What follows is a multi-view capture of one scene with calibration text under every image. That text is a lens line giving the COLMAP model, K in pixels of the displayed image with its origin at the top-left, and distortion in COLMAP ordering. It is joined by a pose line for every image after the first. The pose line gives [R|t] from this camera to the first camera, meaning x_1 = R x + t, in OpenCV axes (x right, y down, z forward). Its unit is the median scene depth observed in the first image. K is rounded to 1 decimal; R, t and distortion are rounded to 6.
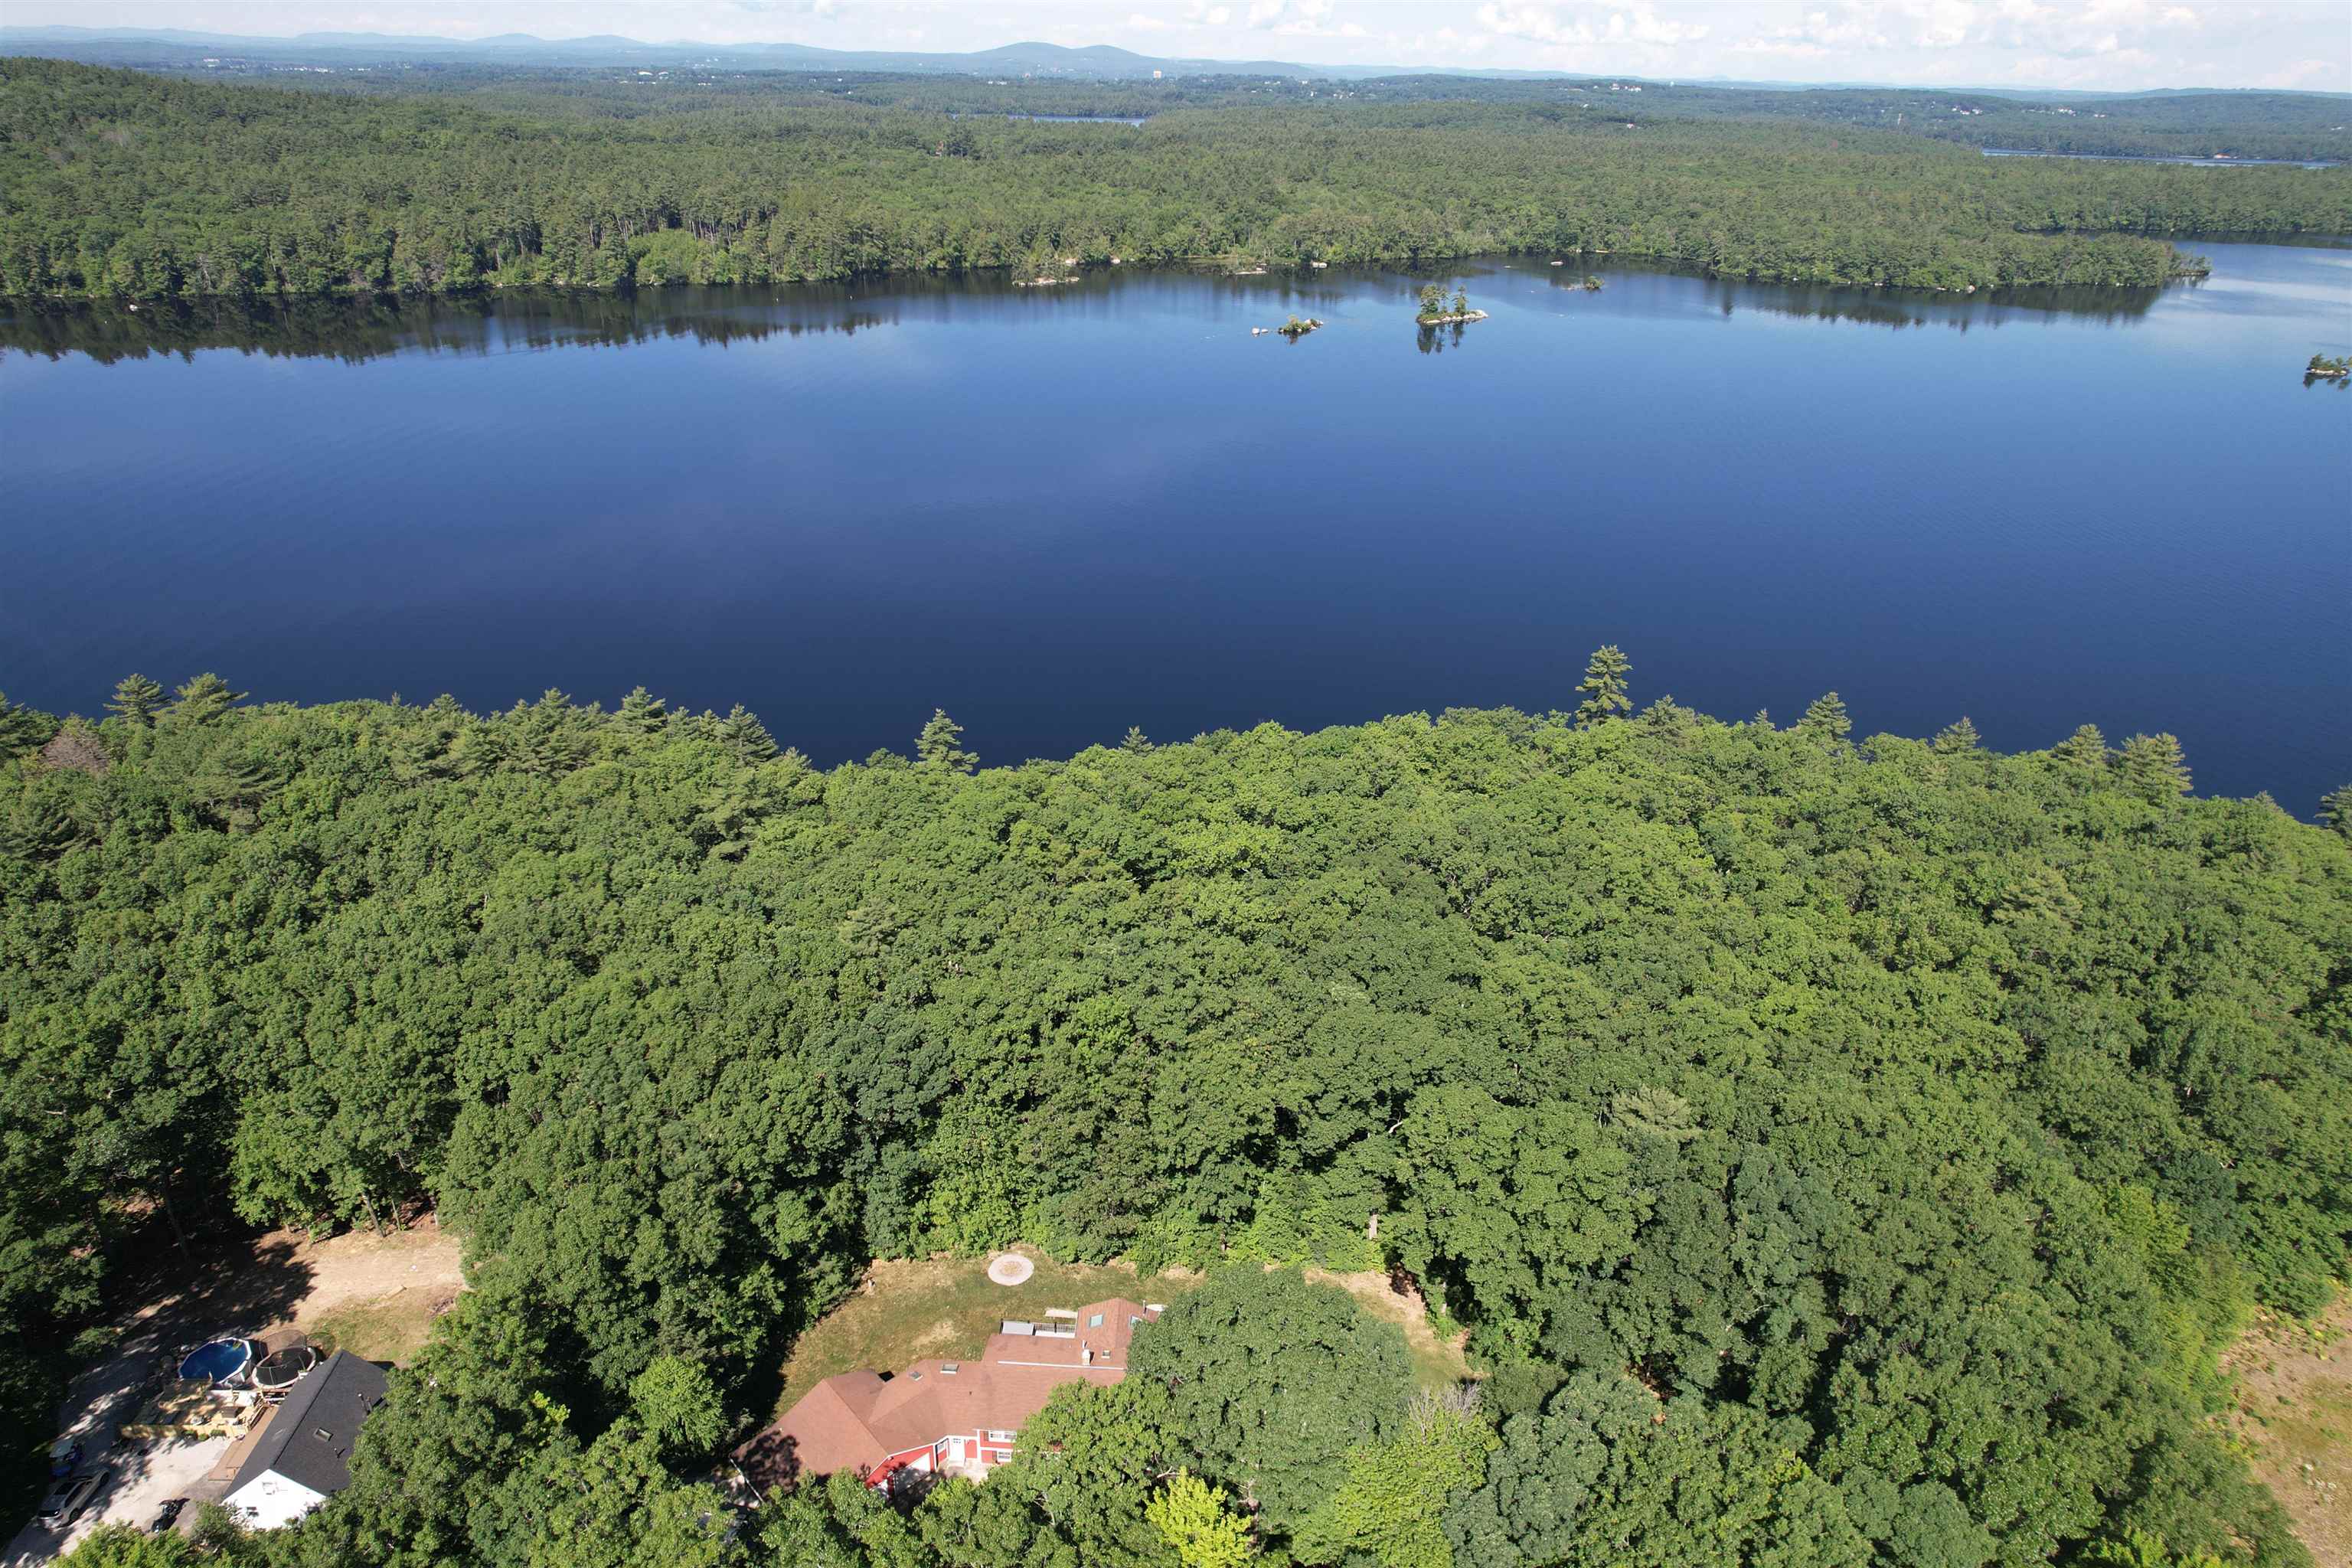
lens RADIAL K [[1514.3, 0, 1176.0], [0, 1514.3, 784.0], [0, 0, 1]] dist [-0.067160, 0.054793]
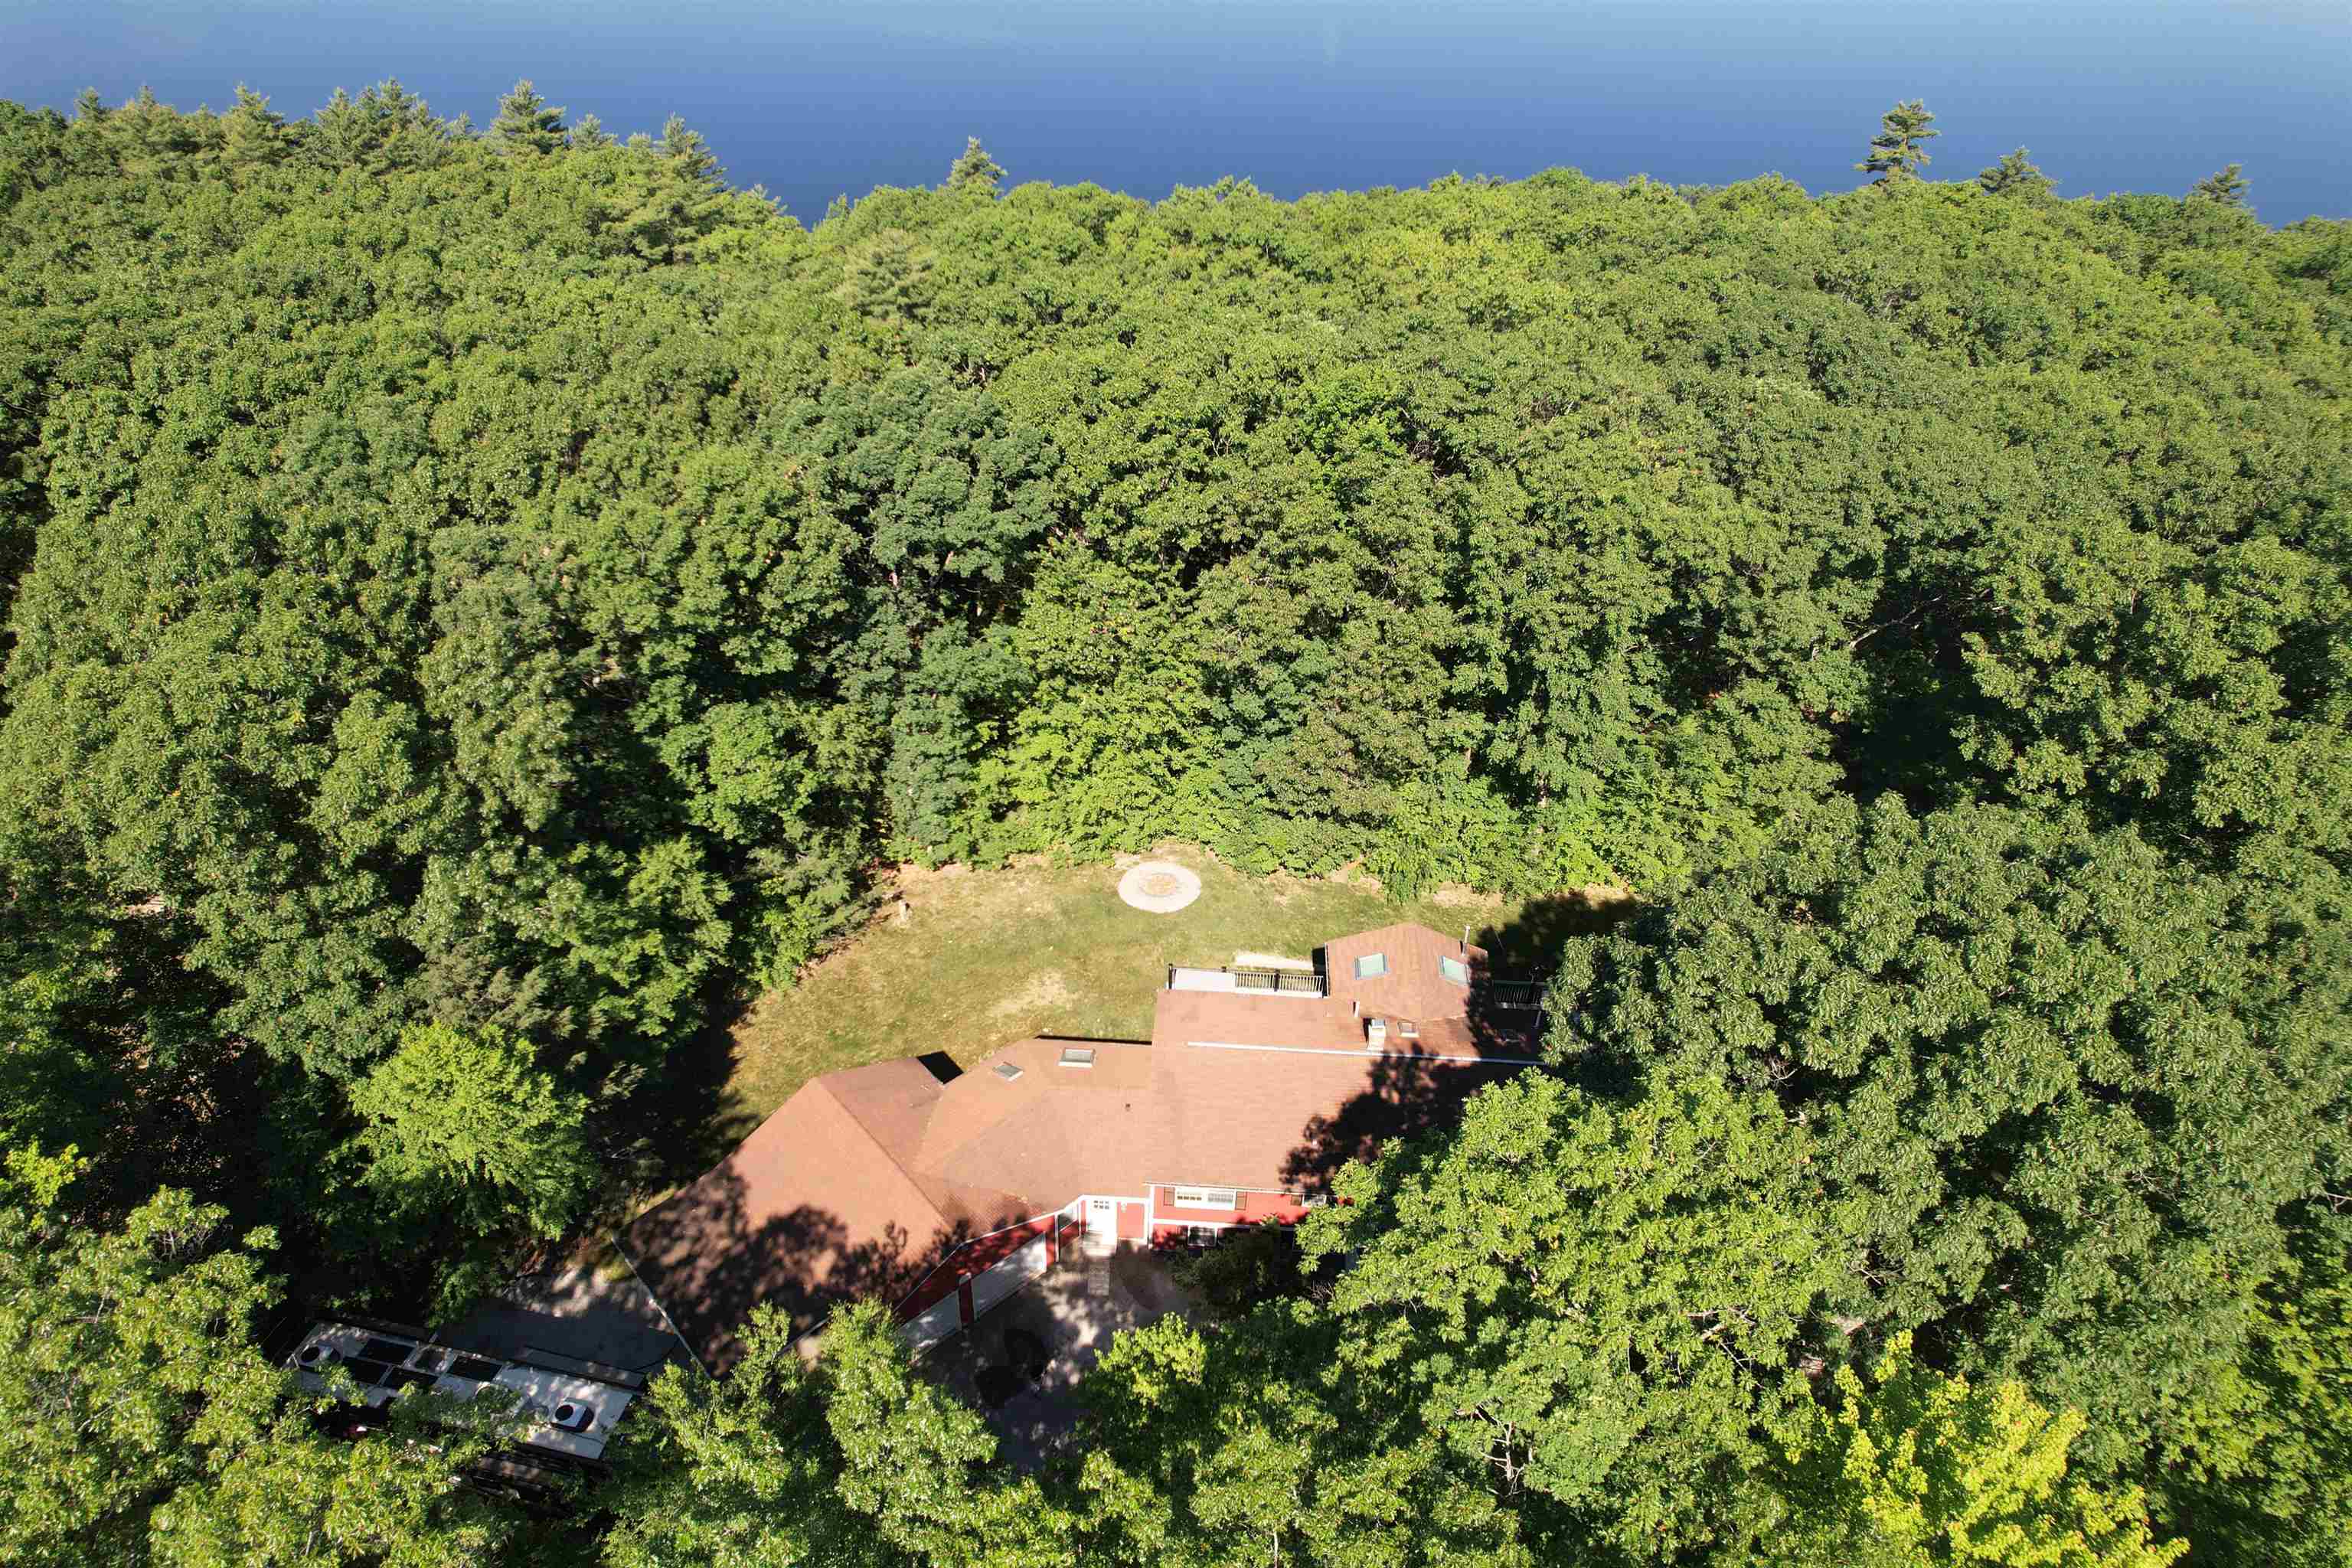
lens RADIAL K [[1514.3, 0, 1176.0], [0, 1514.3, 784.0], [0, 0, 1]] dist [-0.067160, 0.054793]
pose [[0.999962, 0.008363, 0.002586, -0.117582], [-0.008696, 0.983010, 0.183344, 0.207847], [-0.001009, -0.183359, 0.983045, 0.523014]]
